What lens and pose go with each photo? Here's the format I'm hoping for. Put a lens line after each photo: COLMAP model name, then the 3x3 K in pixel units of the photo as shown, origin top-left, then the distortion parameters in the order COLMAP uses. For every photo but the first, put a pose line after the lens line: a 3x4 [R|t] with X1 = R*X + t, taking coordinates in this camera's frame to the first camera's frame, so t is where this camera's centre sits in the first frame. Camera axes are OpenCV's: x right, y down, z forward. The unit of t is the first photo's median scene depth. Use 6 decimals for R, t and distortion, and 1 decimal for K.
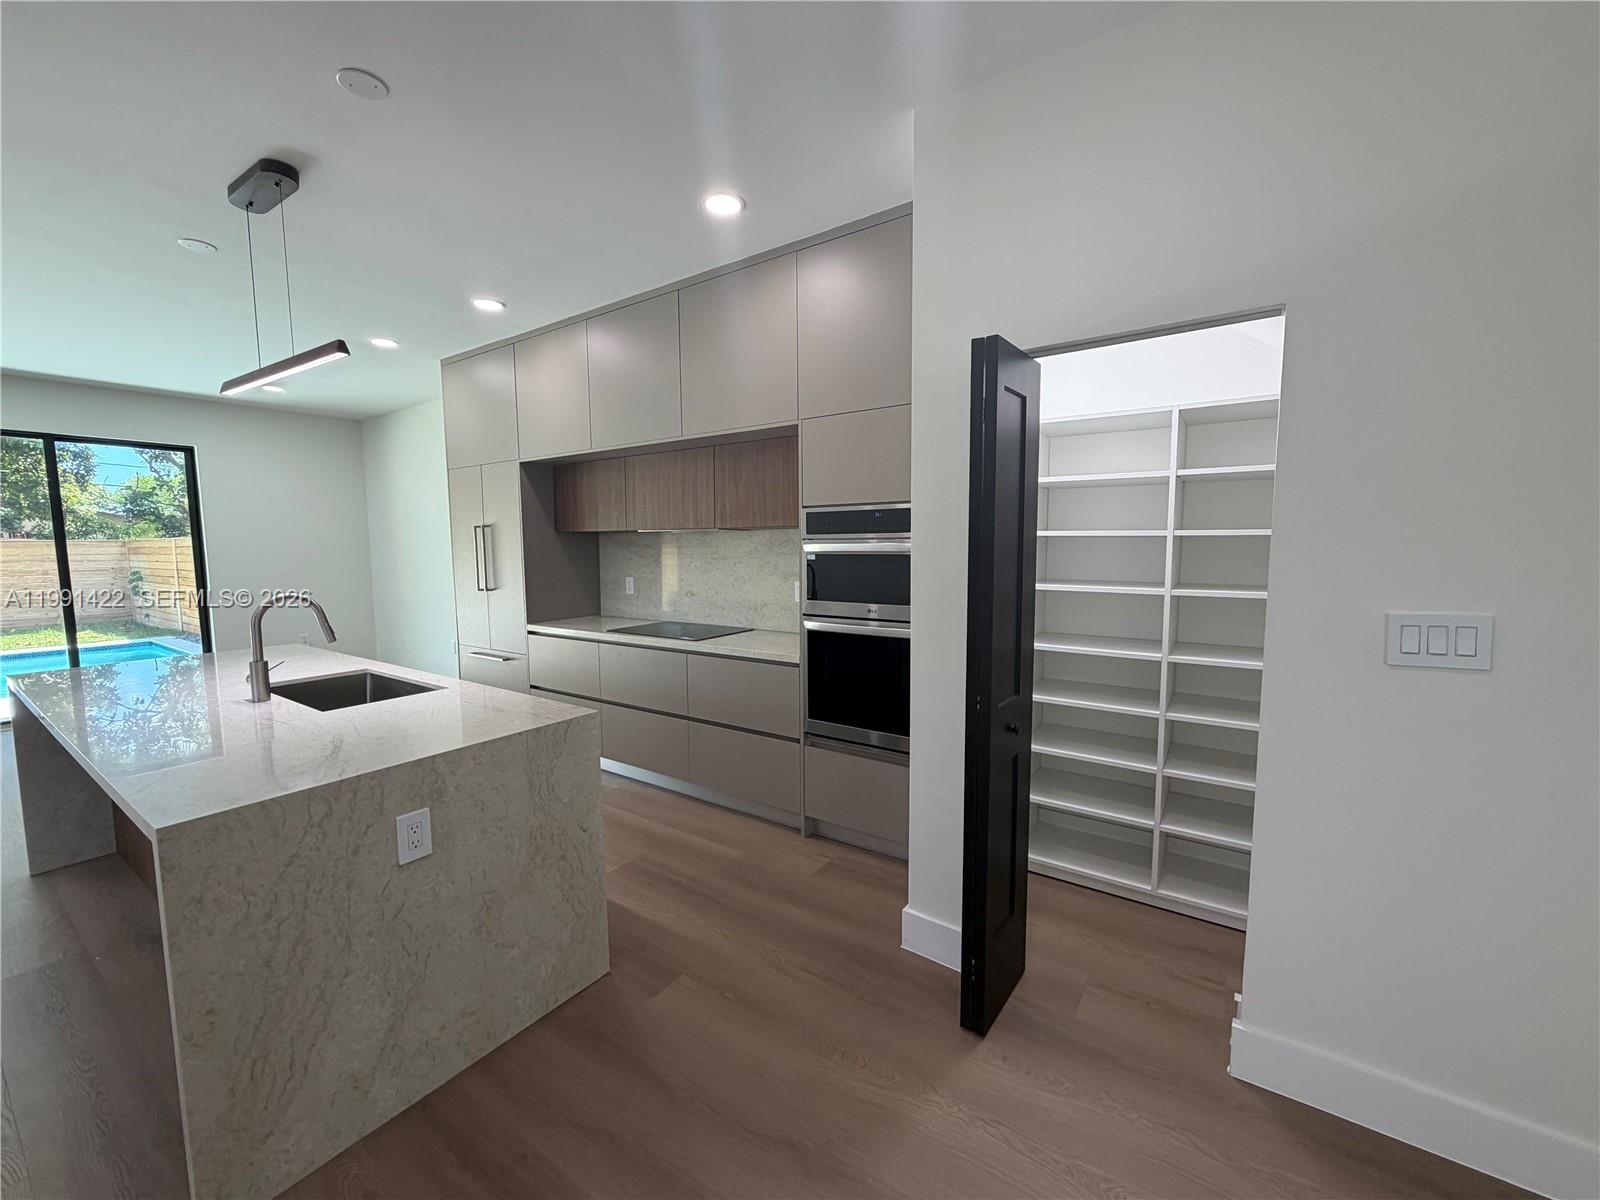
lens RADIAL K [[648.2, 0, 792.0], [0, 648.2, 595.0], [0, 0, 1]] dist [0.000375, 0.000636]
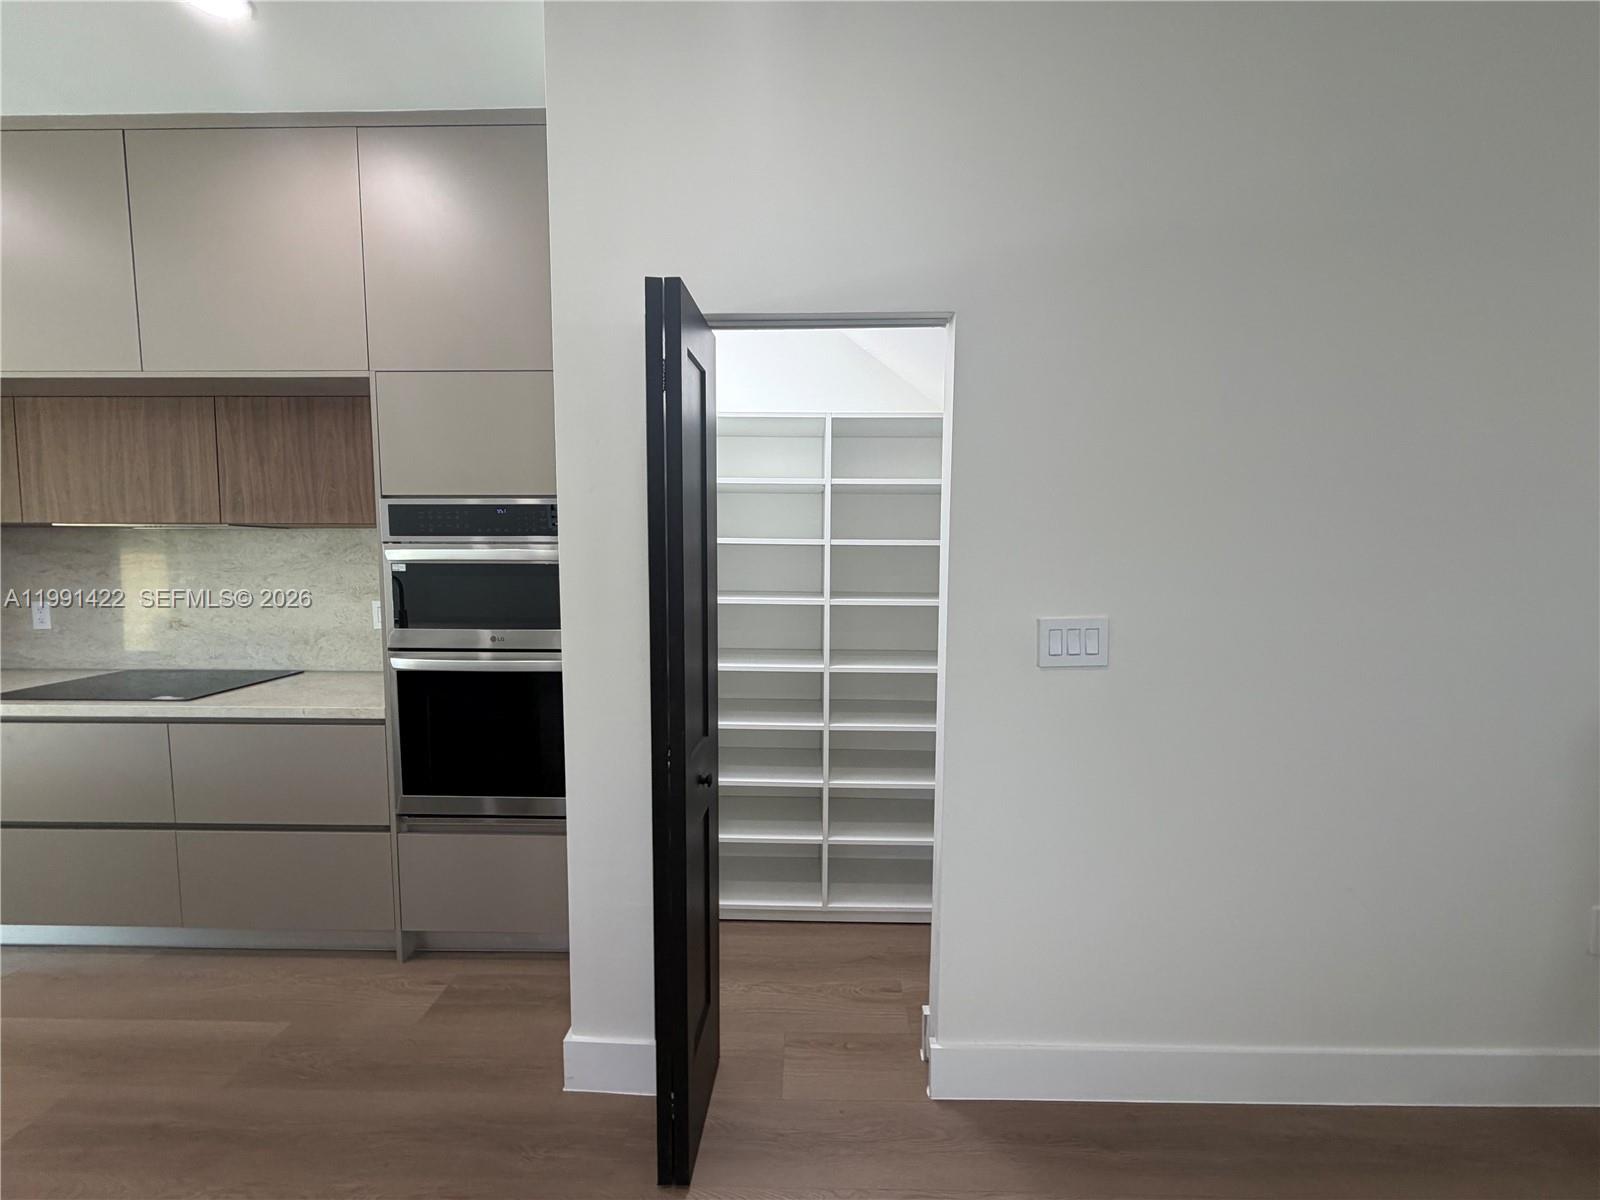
lens RADIAL K [[648.2, 0, 808.8], [0, 648.2, 599.0], [0, 0, 1]] dist [0.000375, 0.000636]
pose [[0.826434, -0.032591, 0.562090, 0.000252], [0.035462, 0.999354, 0.005807, -0.014953], [-0.561916, 0.015134, 0.827056, 0.193621]]
